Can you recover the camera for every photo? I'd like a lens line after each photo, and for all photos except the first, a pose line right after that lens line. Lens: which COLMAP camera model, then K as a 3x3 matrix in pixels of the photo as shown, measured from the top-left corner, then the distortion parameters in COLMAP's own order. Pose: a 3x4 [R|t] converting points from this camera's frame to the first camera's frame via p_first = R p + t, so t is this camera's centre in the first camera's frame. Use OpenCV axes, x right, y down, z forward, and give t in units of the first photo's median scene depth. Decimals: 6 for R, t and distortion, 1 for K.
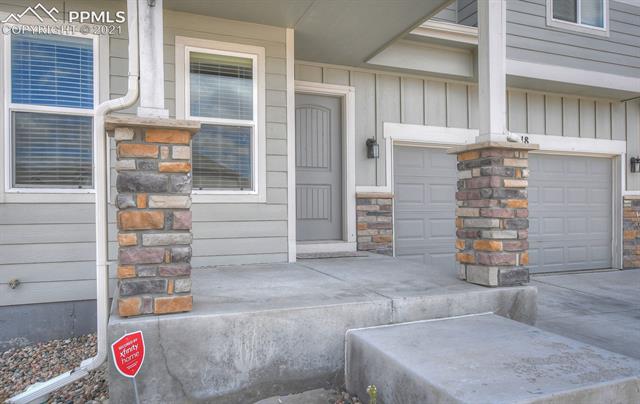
lens RADIAL K [[452.0, 0, 319.2], [0, 452.0, 202.1], [0, 0, 1]] dist [-0.010370, -0.000758]
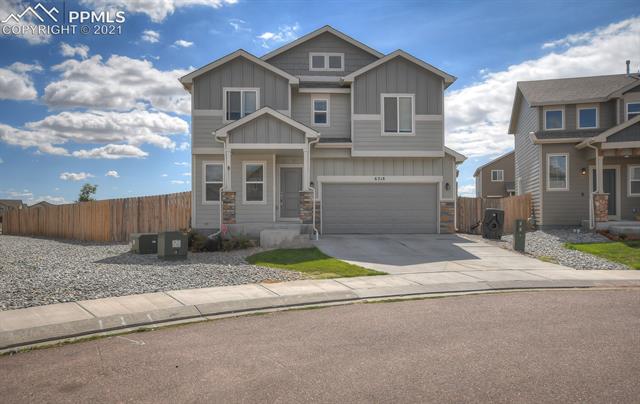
lens RADIAL K [[460.1, 0, 320.8], [0, 460.1, 203.2], [0, 0, 1]] dist [0.000159, -0.000010]
pose [[0.954418, -0.005044, -0.298429, 1.353607], [0.005481, 0.999985, 0.000627, -0.009446], [0.298422, -0.002234, 0.954431, -2.303179]]
